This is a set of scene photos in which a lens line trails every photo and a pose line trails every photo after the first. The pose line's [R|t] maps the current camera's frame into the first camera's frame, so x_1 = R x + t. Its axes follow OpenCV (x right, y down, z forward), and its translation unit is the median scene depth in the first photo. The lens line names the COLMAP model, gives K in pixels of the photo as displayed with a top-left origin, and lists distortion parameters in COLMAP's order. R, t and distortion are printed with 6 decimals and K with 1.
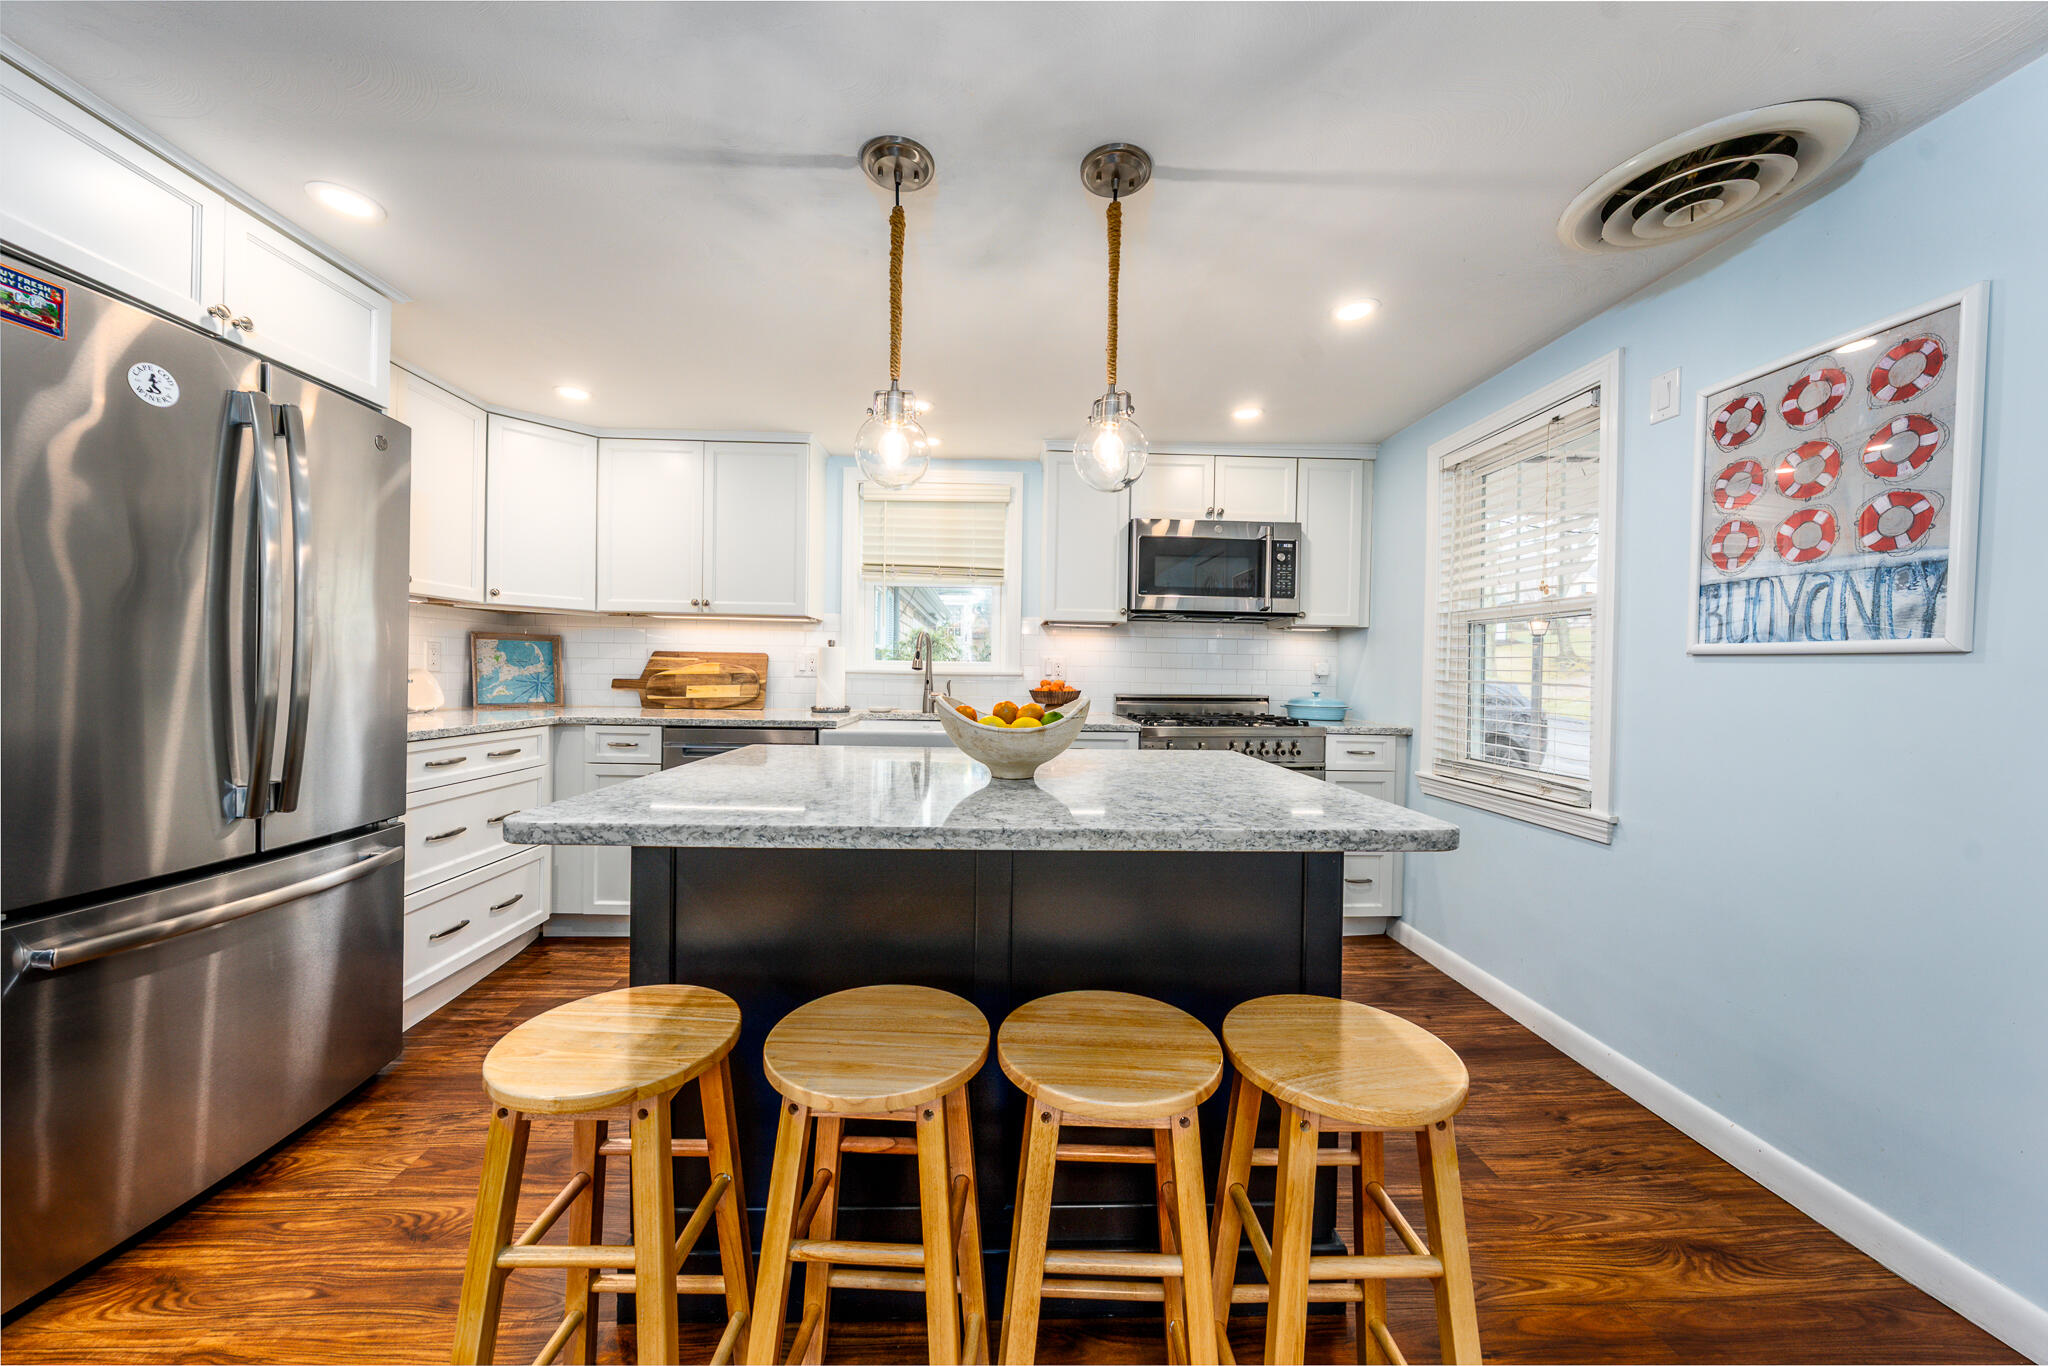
lens RADIAL K [[706.1, 0, 1027.4], [0, 706.1, 673.7], [0, 0, 1]] dist [0.000333, 0.000049]
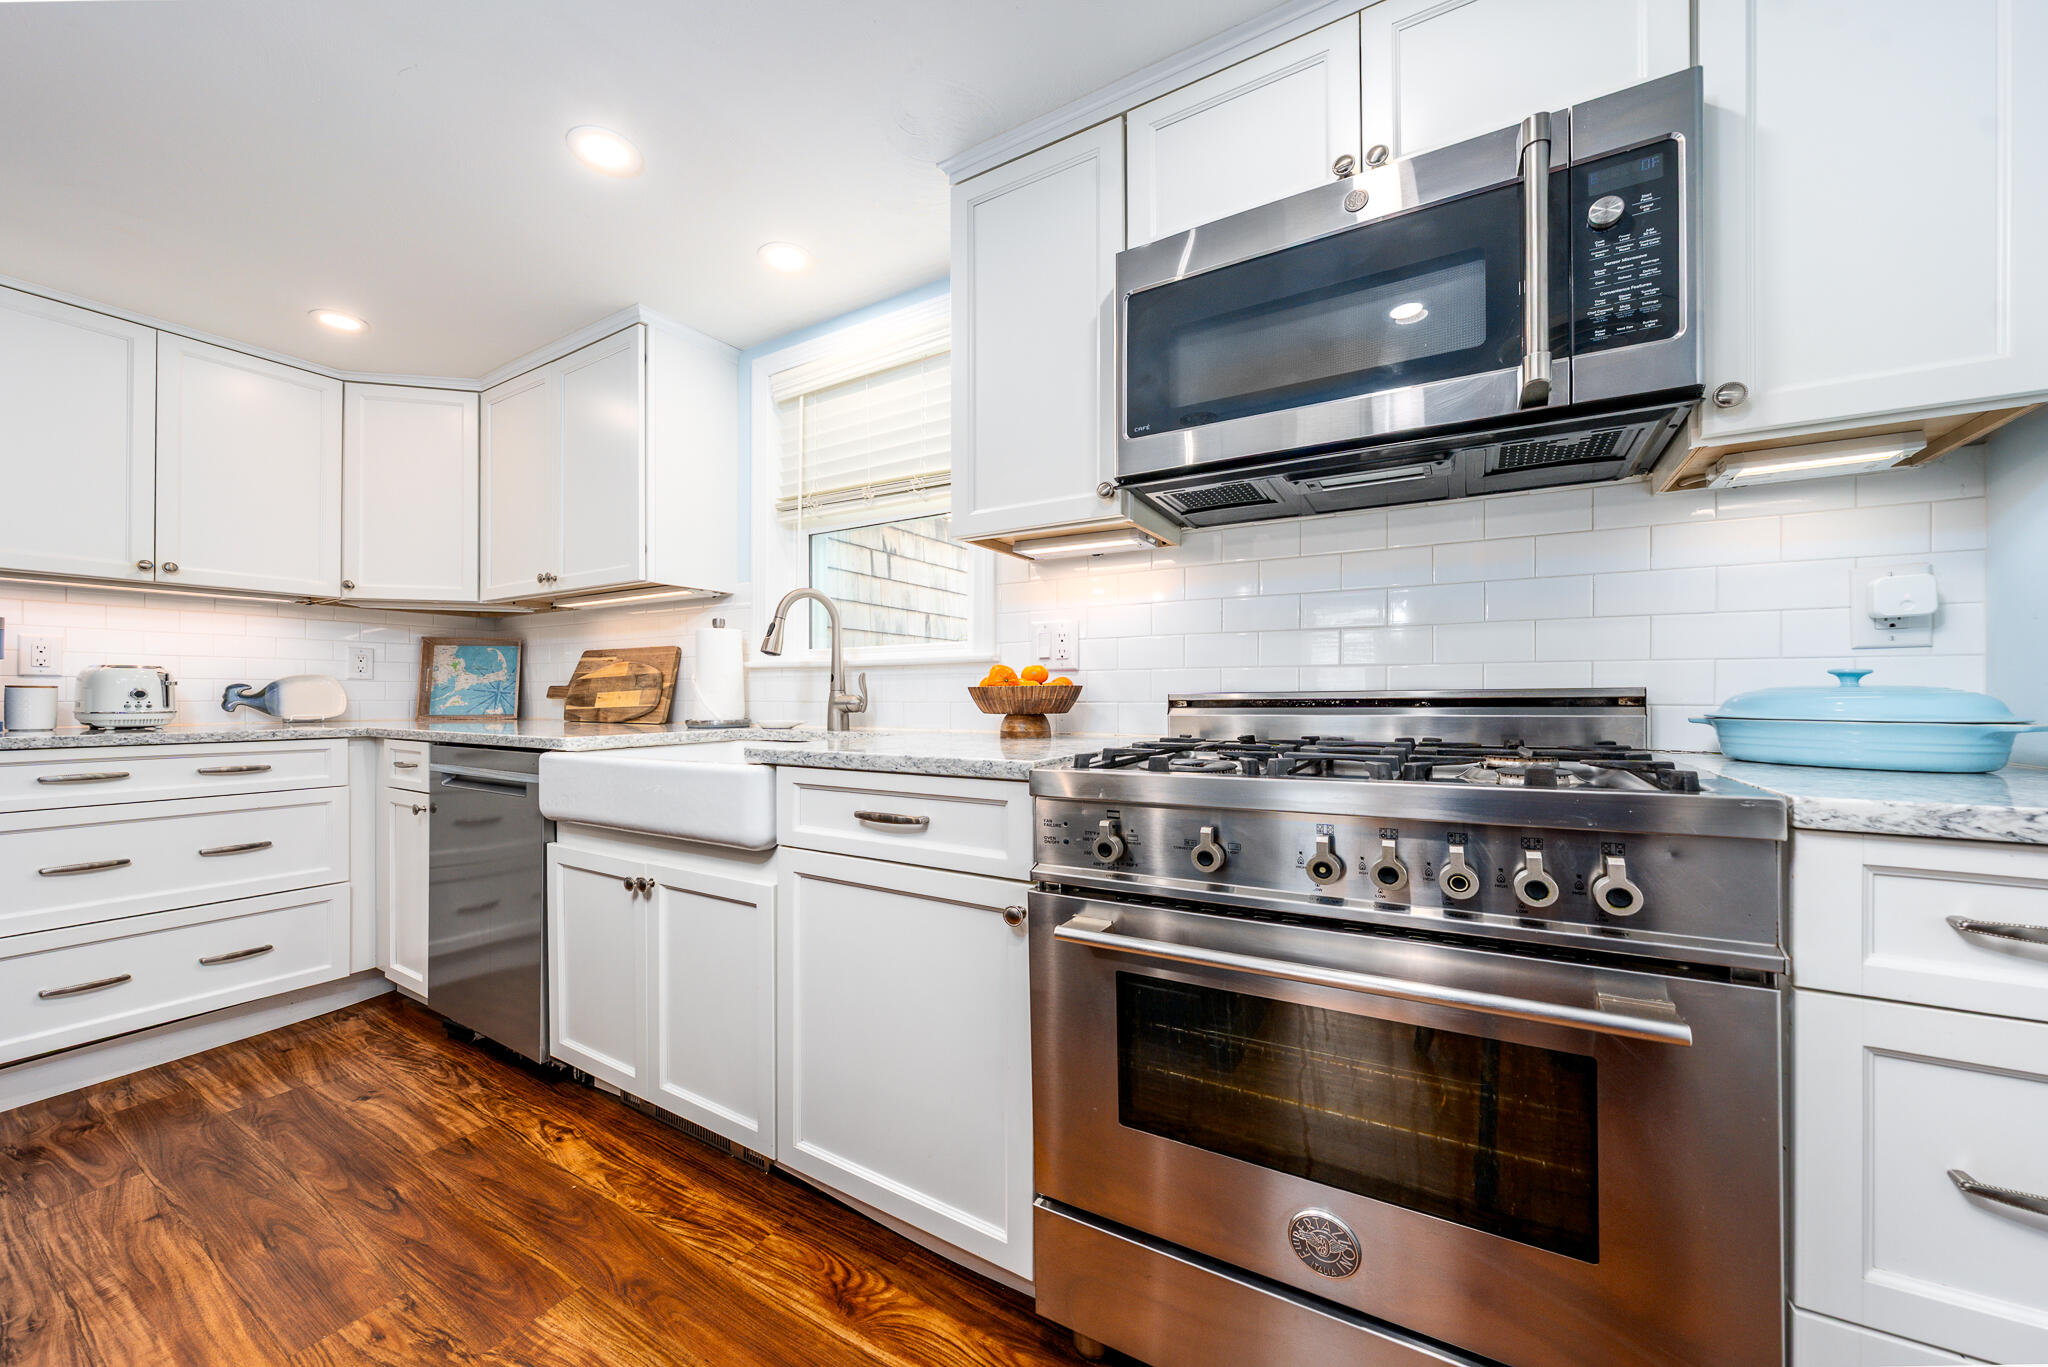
lens RADIAL K [[712.8, 0, 1021.9], [0, 712.8, 697.0], [0, 0, 1]] dist [0.001244, 0.000101]
pose [[0.801854, -0.021559, -0.597131, 0.367755], [0.015961, 0.999765, -0.014663, 0.041945], [0.597307, 0.002227, 0.802010, 0.671753]]
